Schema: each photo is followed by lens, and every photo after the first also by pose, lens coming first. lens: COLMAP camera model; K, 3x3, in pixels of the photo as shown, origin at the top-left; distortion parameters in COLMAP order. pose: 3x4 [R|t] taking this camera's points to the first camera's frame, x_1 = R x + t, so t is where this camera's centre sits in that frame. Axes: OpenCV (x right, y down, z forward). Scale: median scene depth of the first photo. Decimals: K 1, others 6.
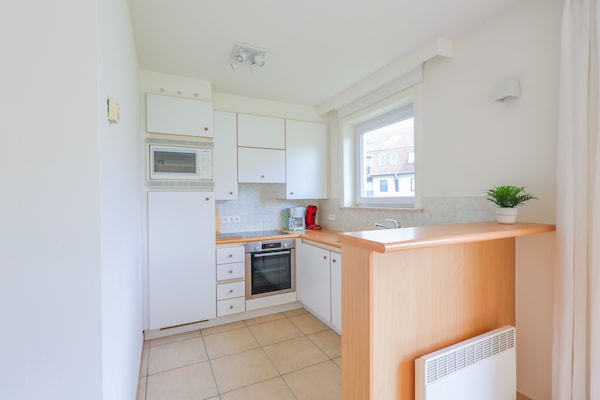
lens RADIAL K [[279.8, 0, 300.2], [0, 279.8, 200.2], [0, 0, 1]] dist [-0.000619, 0.000142]
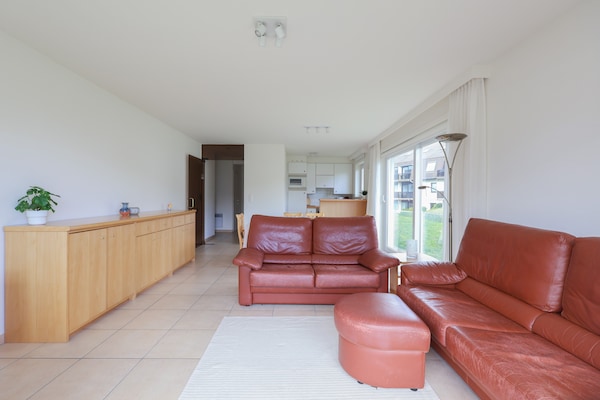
lens RADIAL K [[279.8, 0, 301.1], [0, 279.8, 200.0], [0, 0, 1]] dist [-0.000619, 0.000142]
pose [[0.901906, 0.019098, -0.431511, 0.811895], [-0.019189, 0.999807, 0.004144, 0.049355], [0.431507, 0.004543, 0.902098, -1.521362]]
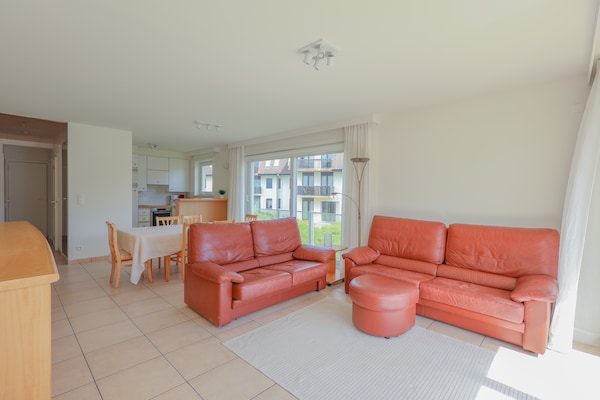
lens RADIAL K [[279.8, 0, 298.9], [0, 279.8, 197.7], [0, 0, 1]] dist [-0.000619, 0.000142]
pose [[0.941707, 0.013731, 0.336154, 0.191807], [-0.016281, 0.999856, 0.004769, 0.018966], [-0.336040, -0.009964, 0.941795, -1.616665]]
